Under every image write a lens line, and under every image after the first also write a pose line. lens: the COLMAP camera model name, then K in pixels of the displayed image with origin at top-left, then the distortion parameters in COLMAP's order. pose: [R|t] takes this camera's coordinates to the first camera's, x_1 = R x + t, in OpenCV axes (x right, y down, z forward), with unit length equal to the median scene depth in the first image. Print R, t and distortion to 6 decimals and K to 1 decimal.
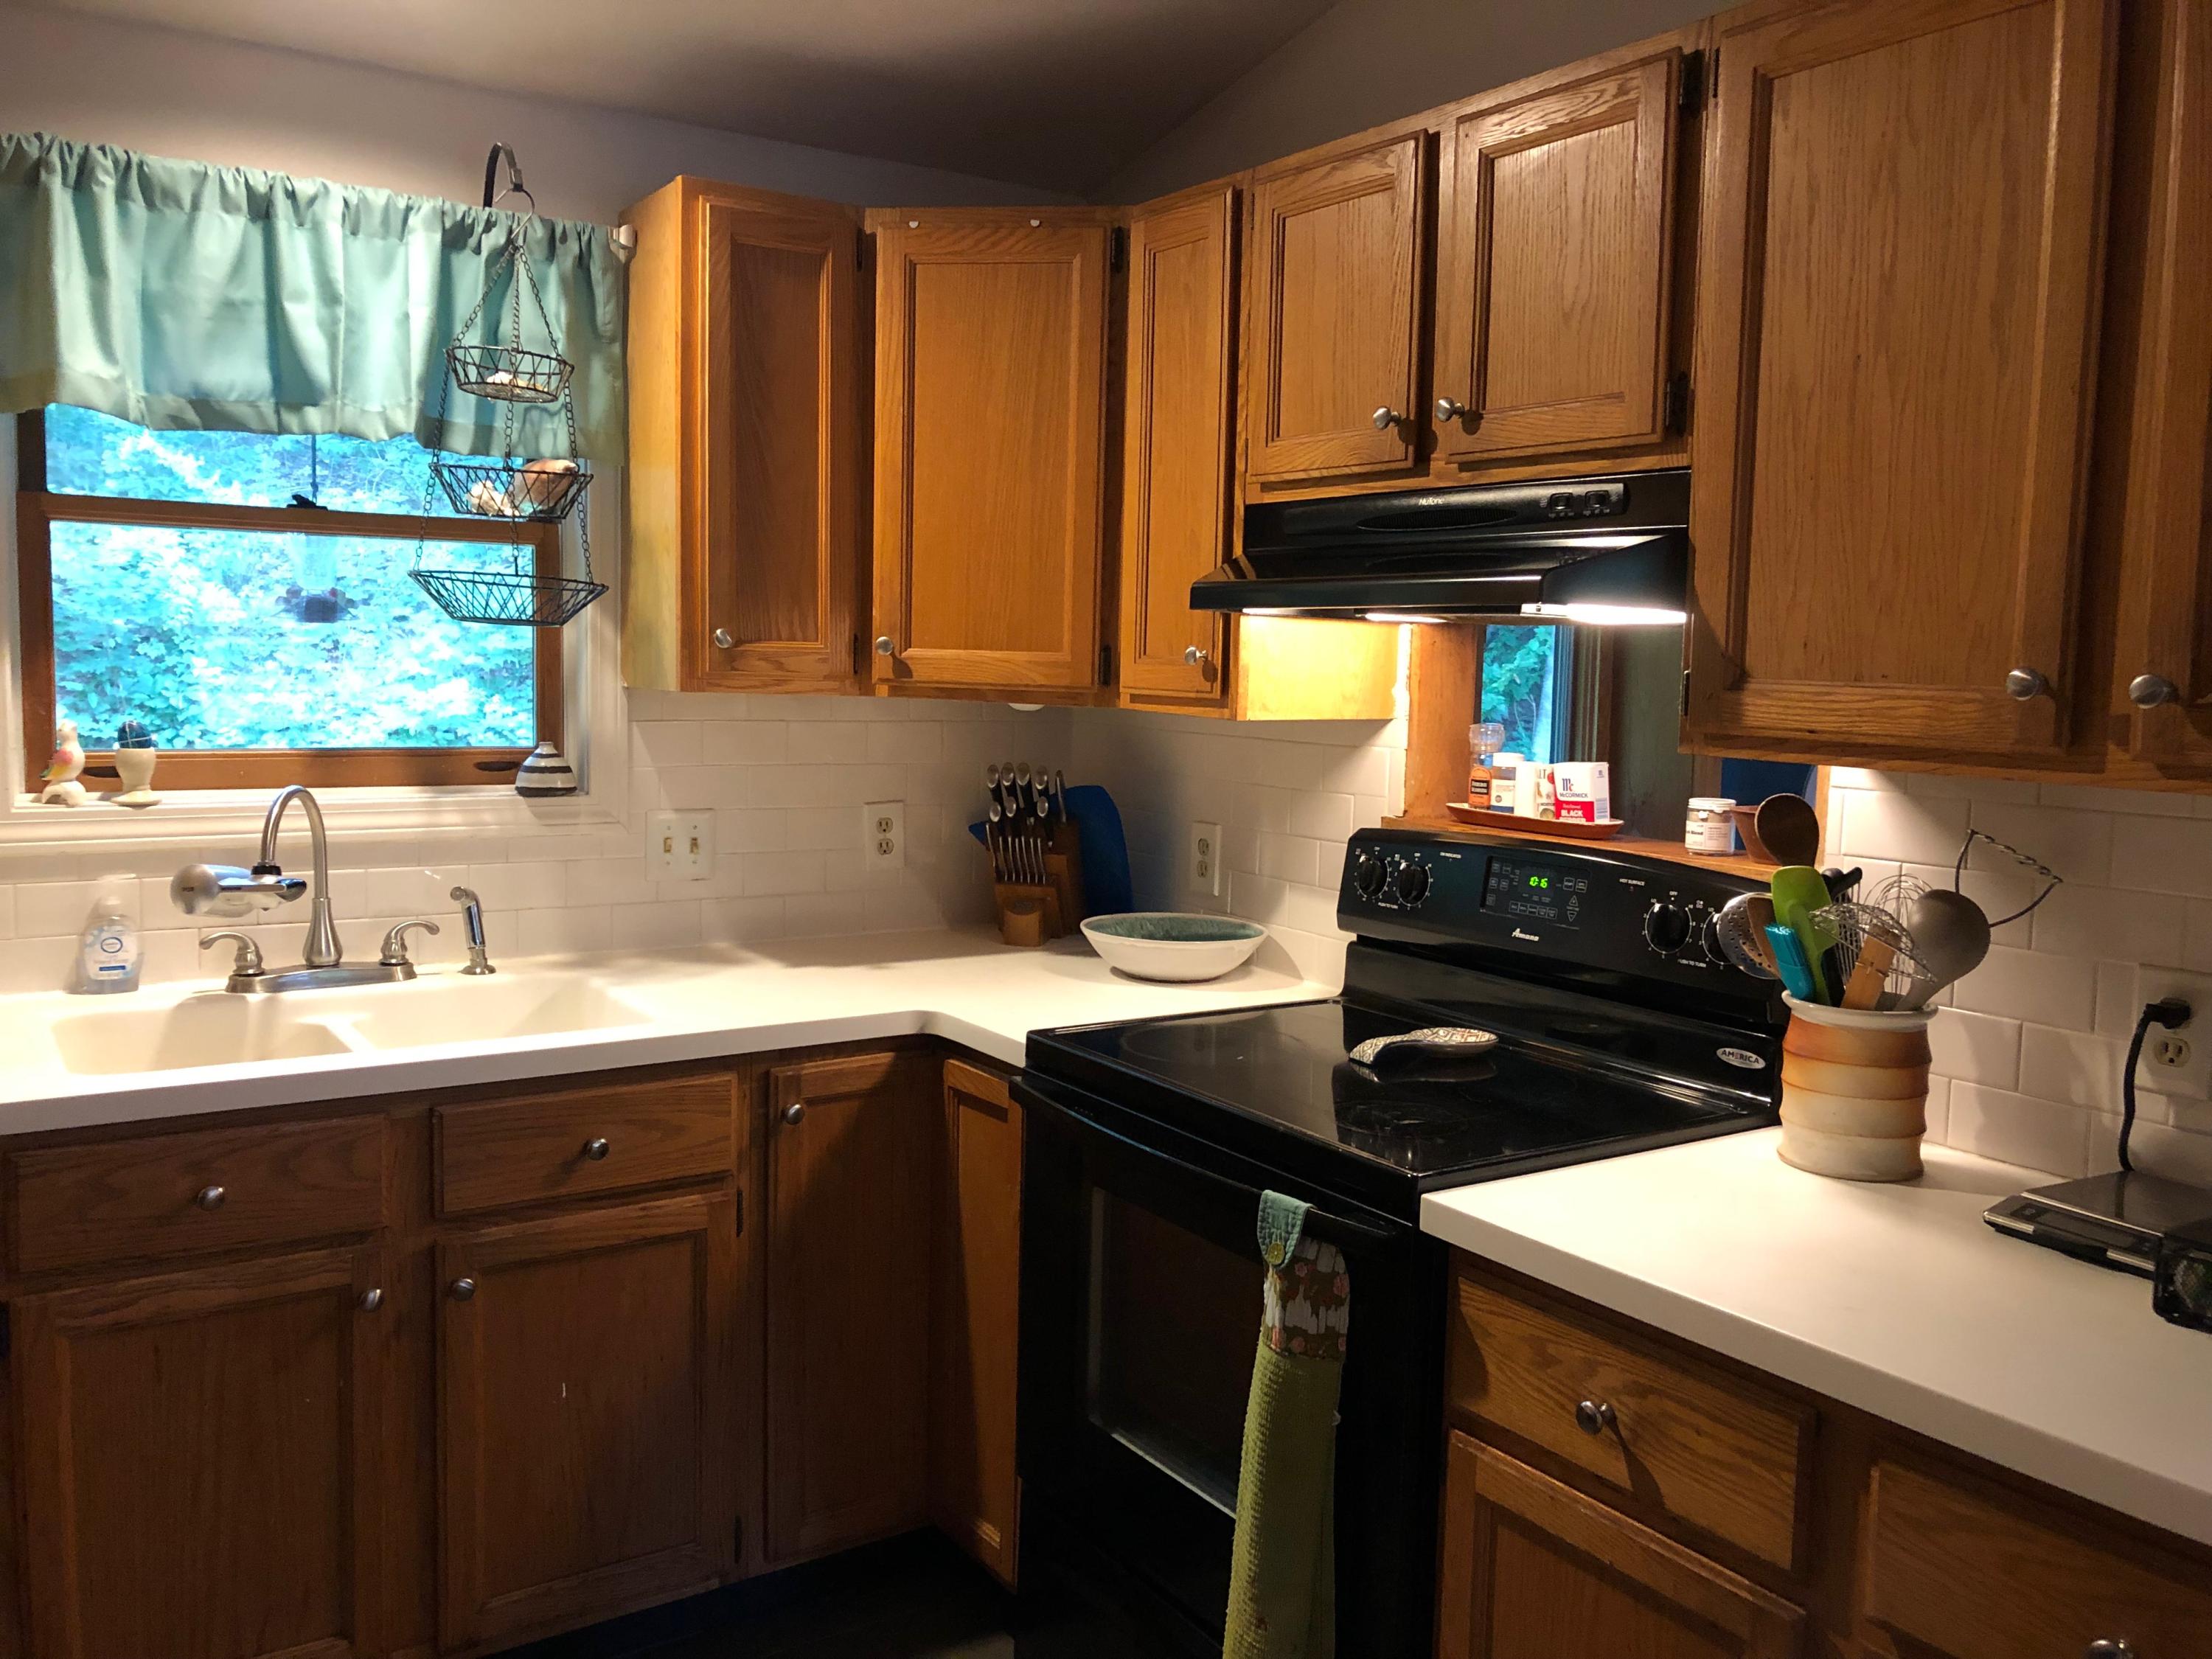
lens RADIAL K [[1862.7, 0, 1103.1], [0, 1862.7, 813.1], [0, 0, 1]] dist [0.030618, 0.008838]
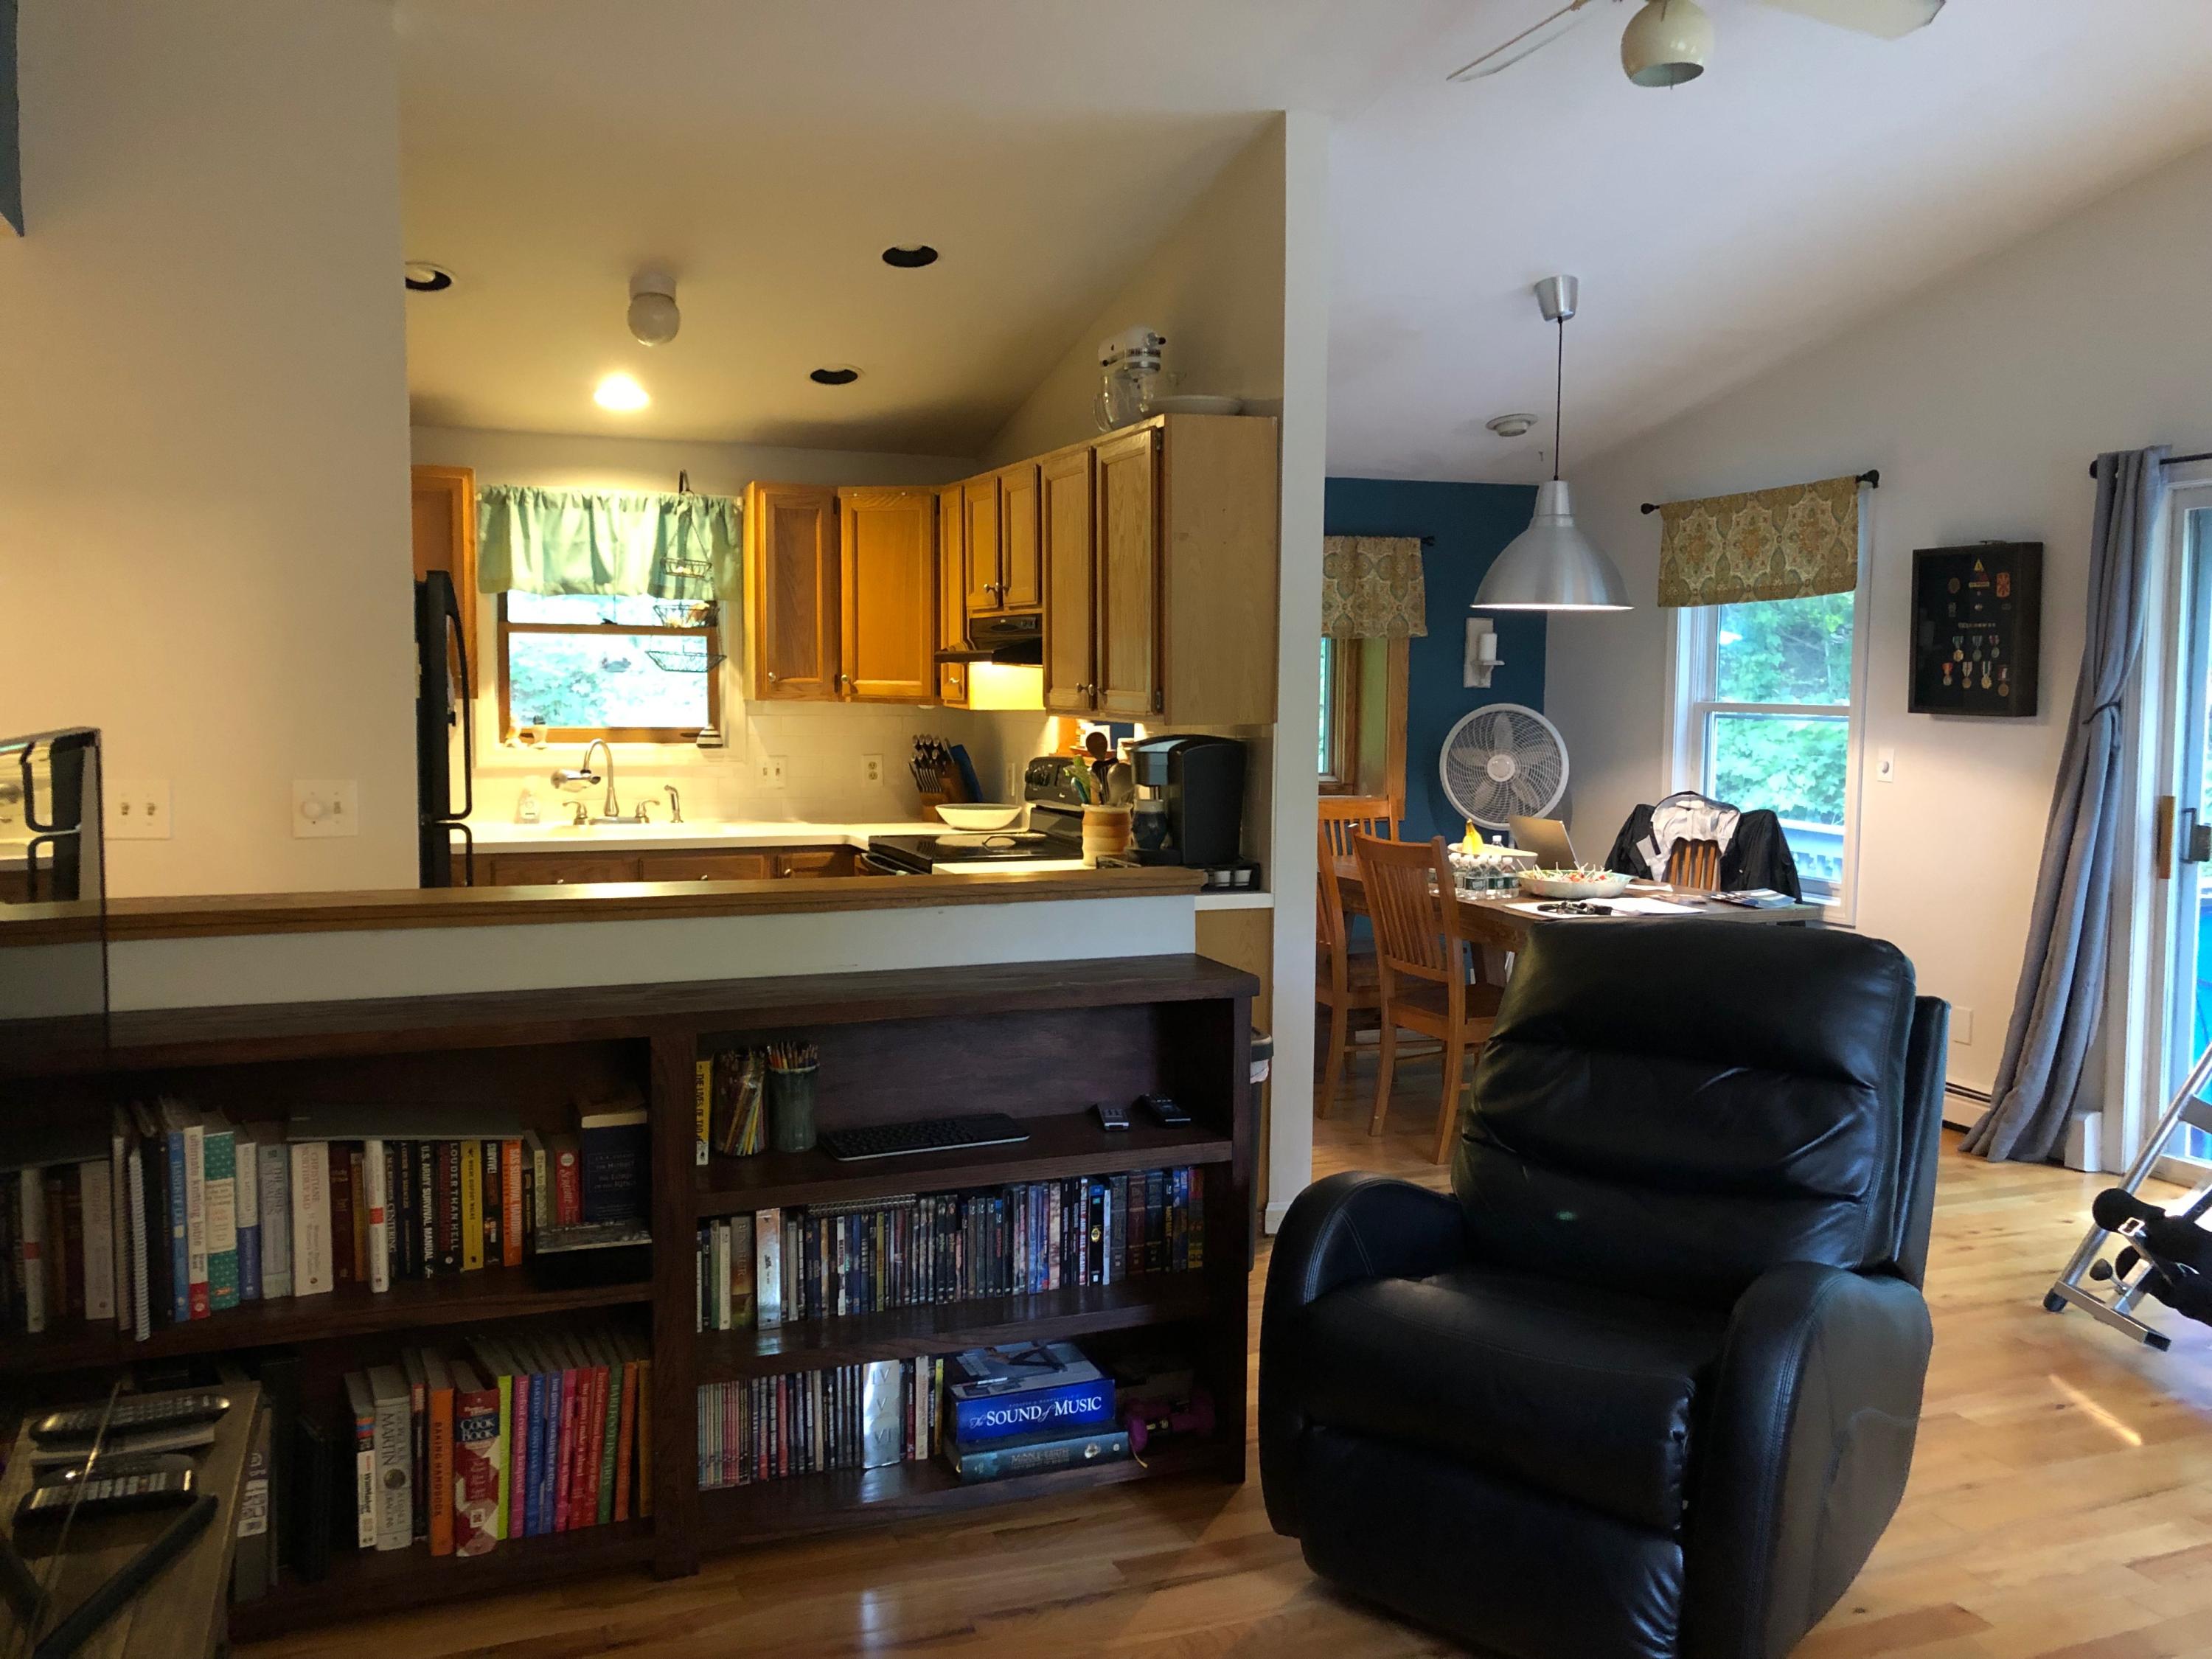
lens RADIAL K [[1820.9, 0, 1106.0], [0, 1820.9, 829.5], [0, 0, 1]] dist [0.053926, 0.003209]
pose [[0.980023, 0.005178, -0.198818, 0.650410], [-0.006578, 0.999958, -0.006381, 0.107000], [0.198776, 0.007561, 0.980016, -1.132958]]
